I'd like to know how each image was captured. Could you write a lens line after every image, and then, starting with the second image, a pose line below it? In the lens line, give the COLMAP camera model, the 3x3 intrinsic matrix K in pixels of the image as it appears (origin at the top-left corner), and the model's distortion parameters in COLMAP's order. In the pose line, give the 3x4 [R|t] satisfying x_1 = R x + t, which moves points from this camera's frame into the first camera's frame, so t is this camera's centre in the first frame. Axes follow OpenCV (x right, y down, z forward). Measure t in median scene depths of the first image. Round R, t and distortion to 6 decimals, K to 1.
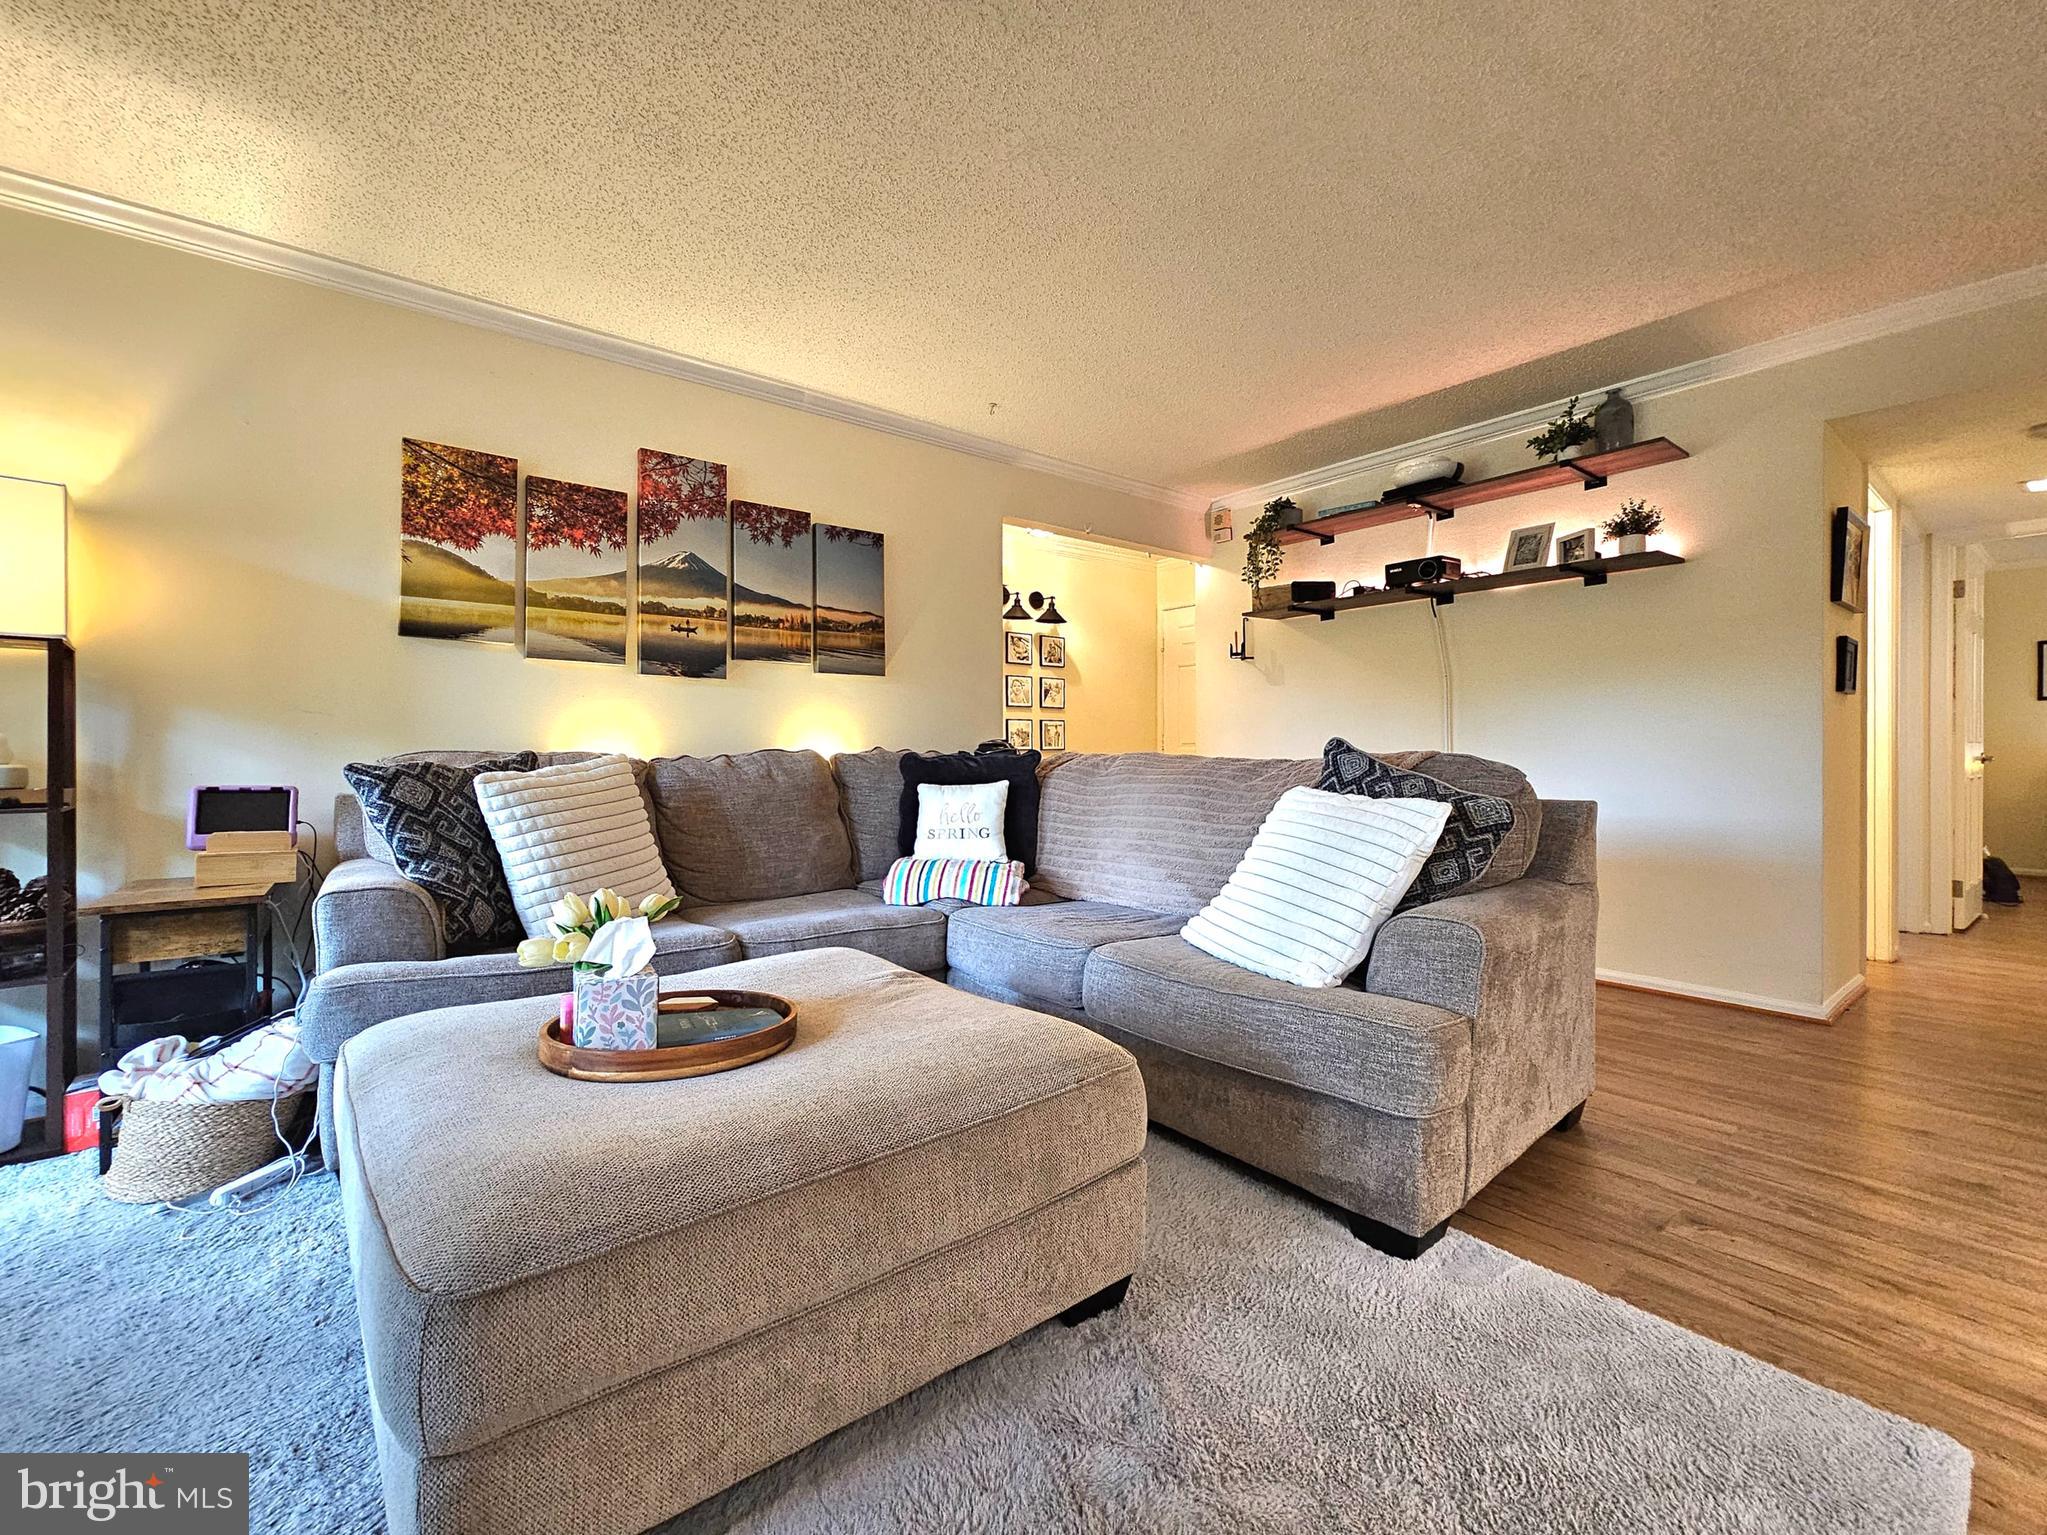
lens RADIAL K [[869.4, 0, 1019.1], [0, 869.4, 758.3], [0, 0, 1]] dist [-0.004115, -0.000243]
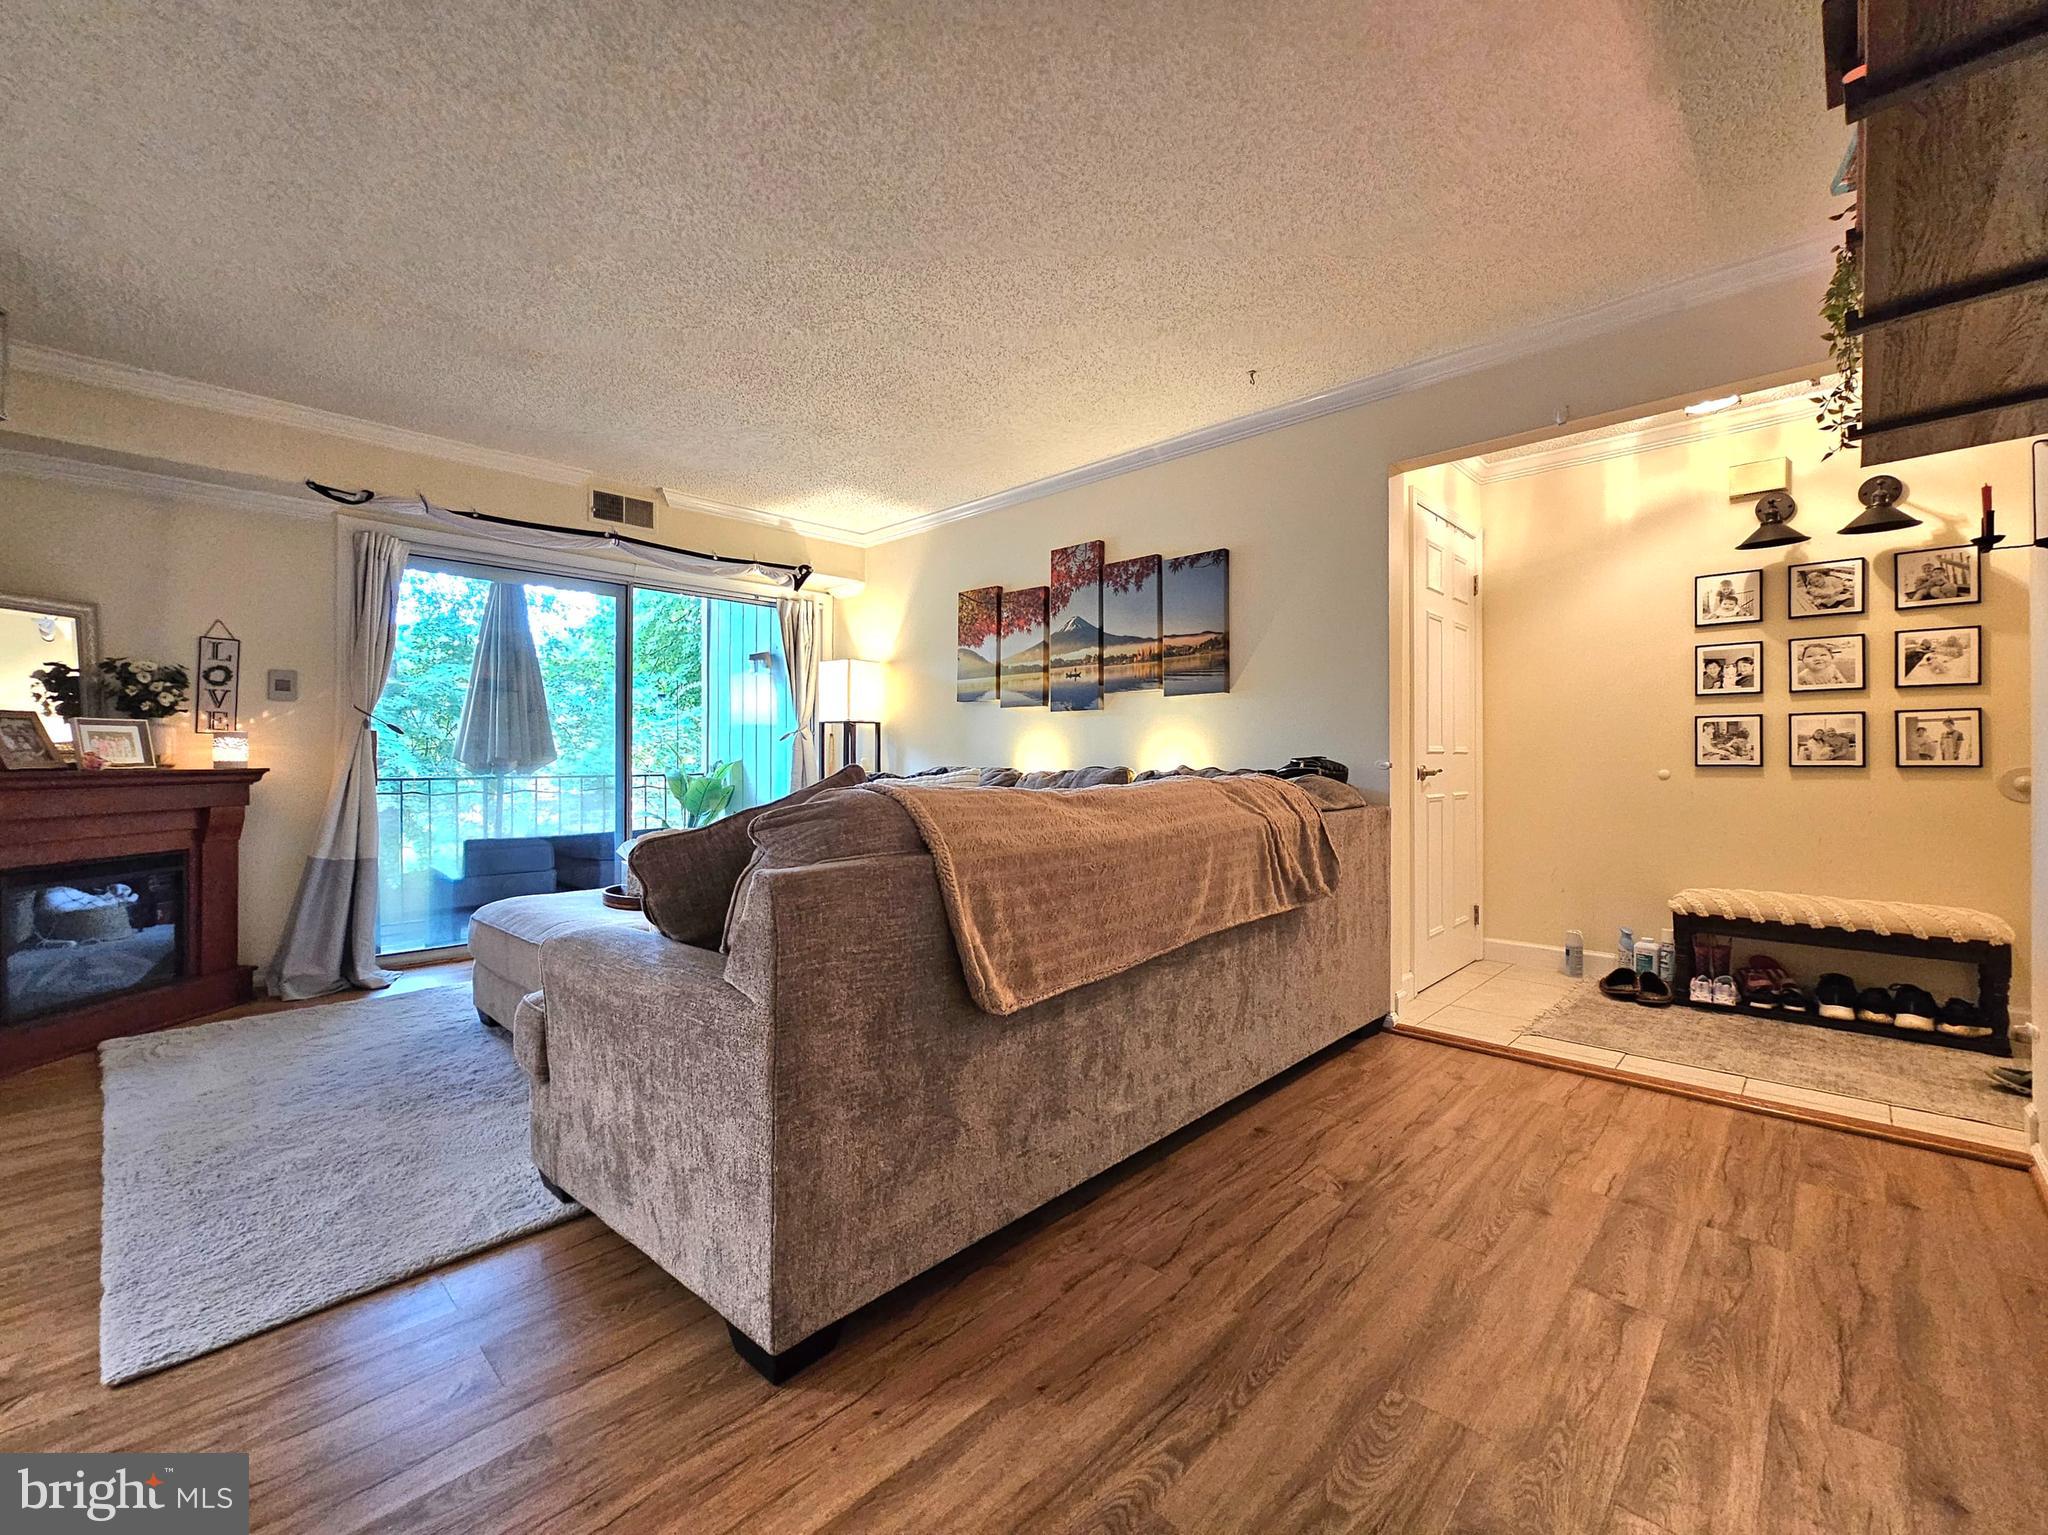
lens RADIAL K [[886.2, 0, 1077.8], [0, 886.2, 749.8], [0, 0, 1]] dist [0.002018, 0.000153]
pose [[0.145834, -0.007037, -0.989284, 0.970032], [-0.006437, 0.999947, -0.008061, -0.024687], [0.989288, 0.007544, 0.145781, 0.826241]]
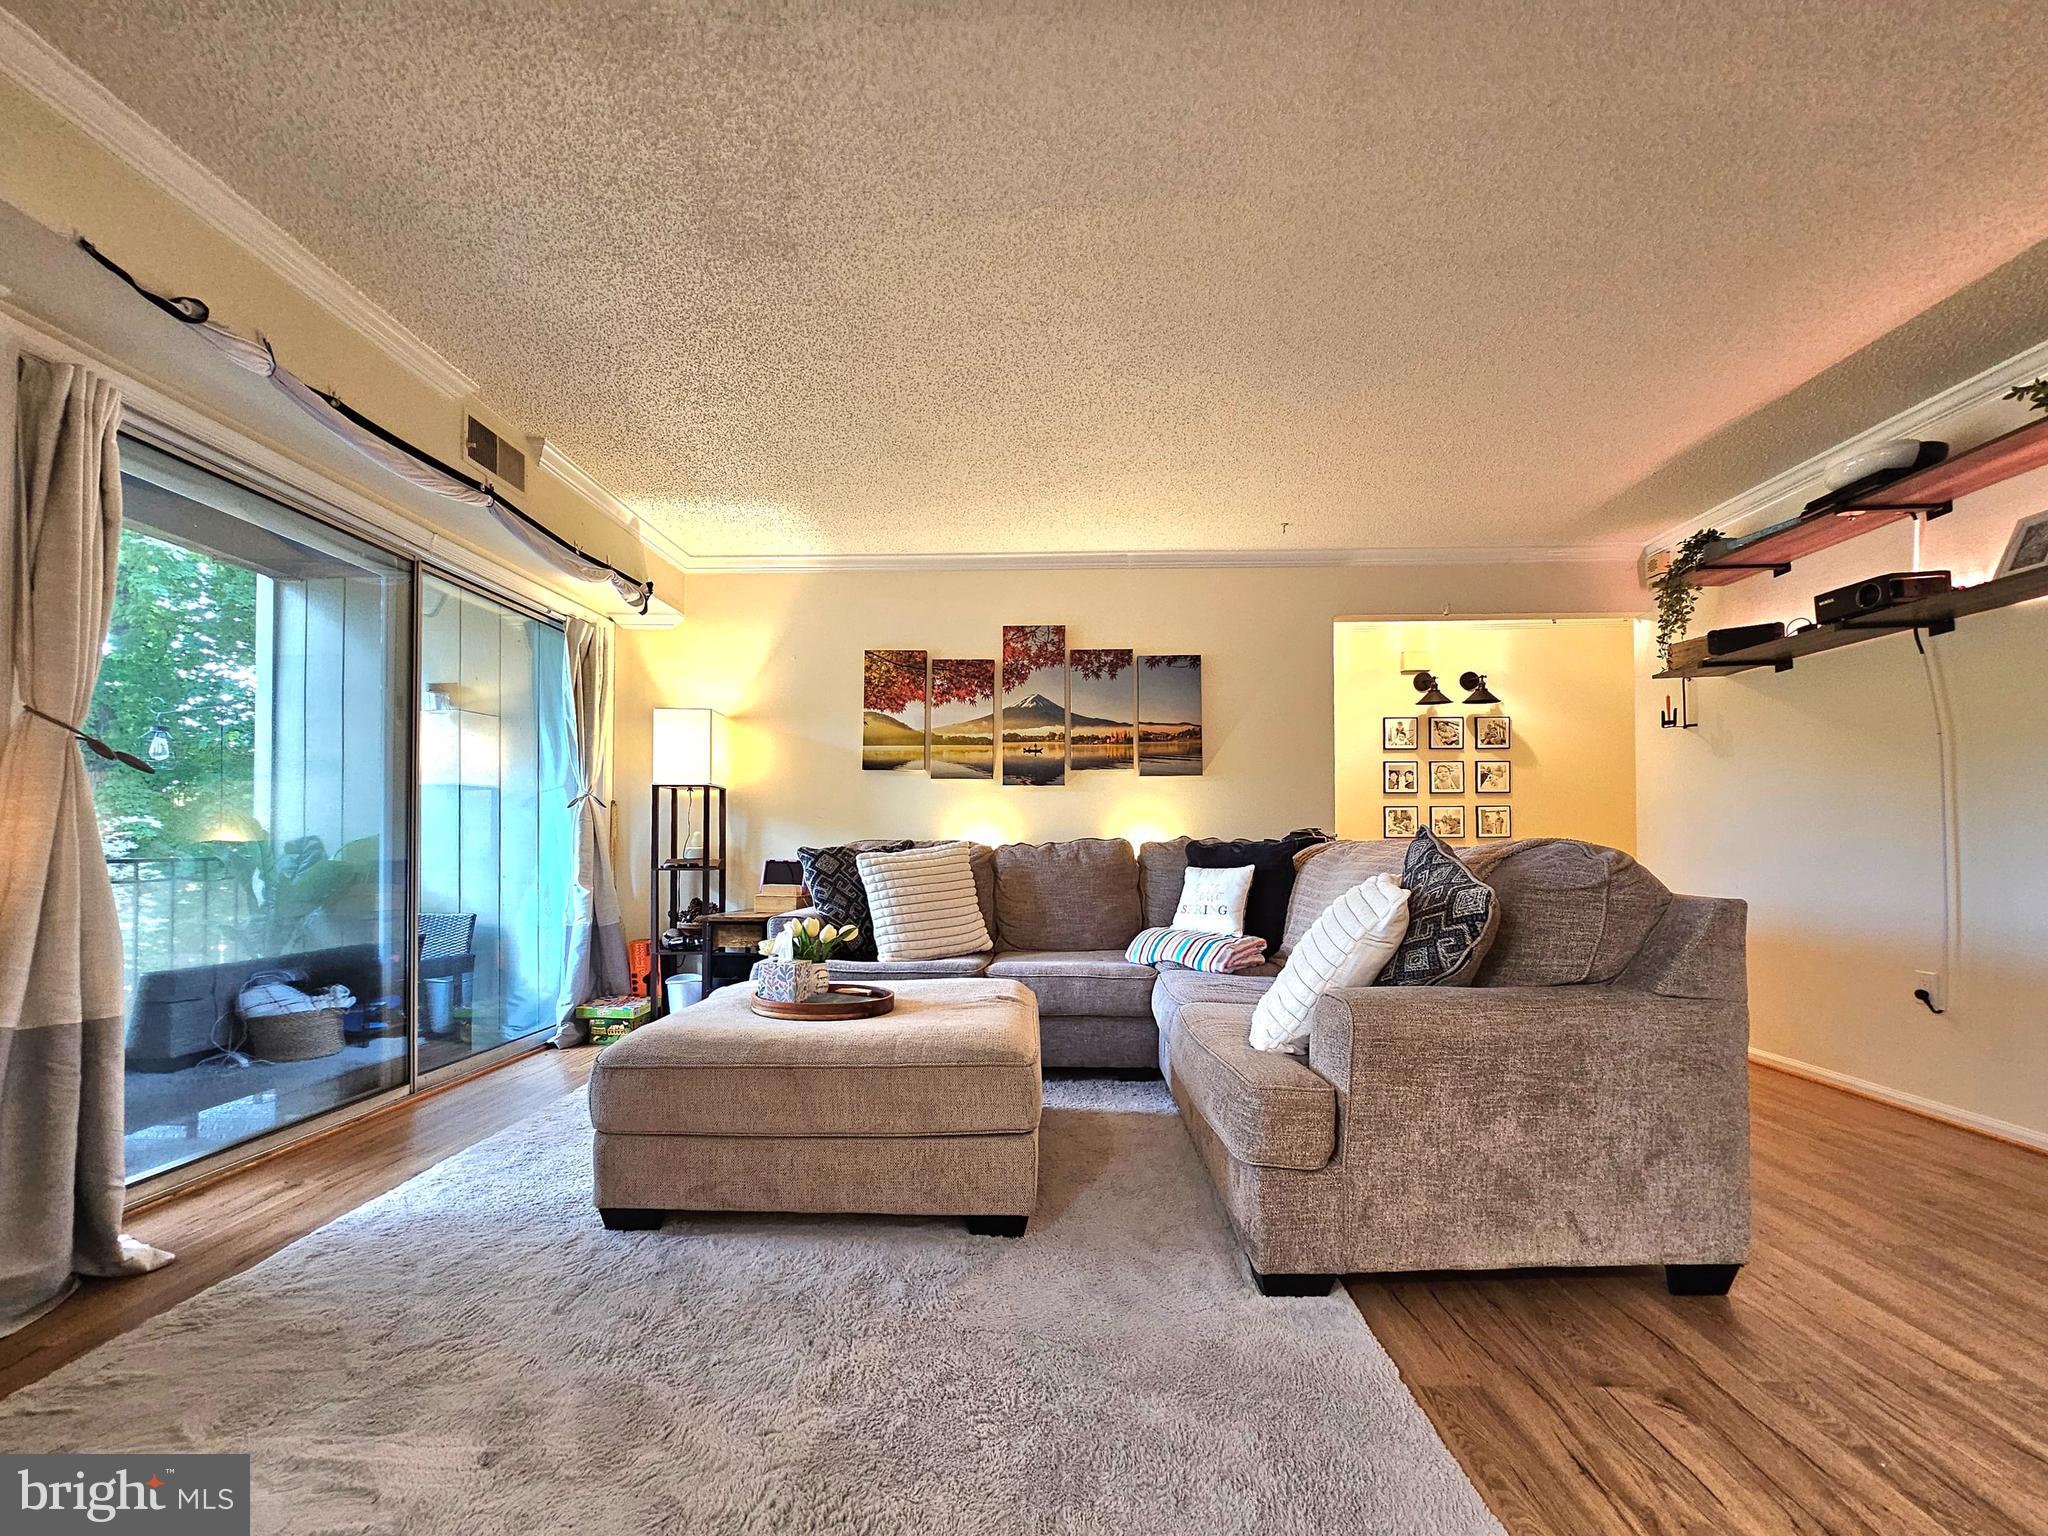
lens RADIAL K [[842.6, 0, 1051.5], [0, 842.6, 833.6], [0, 0, 1]] dist [0.001386, 0.000273]
pose [[0.773843, -0.006615, -0.633343, 0.488238], [-0.002971, 0.999897, -0.014074, 0.000689], [0.633370, 0.012773, 0.773744, -0.009370]]
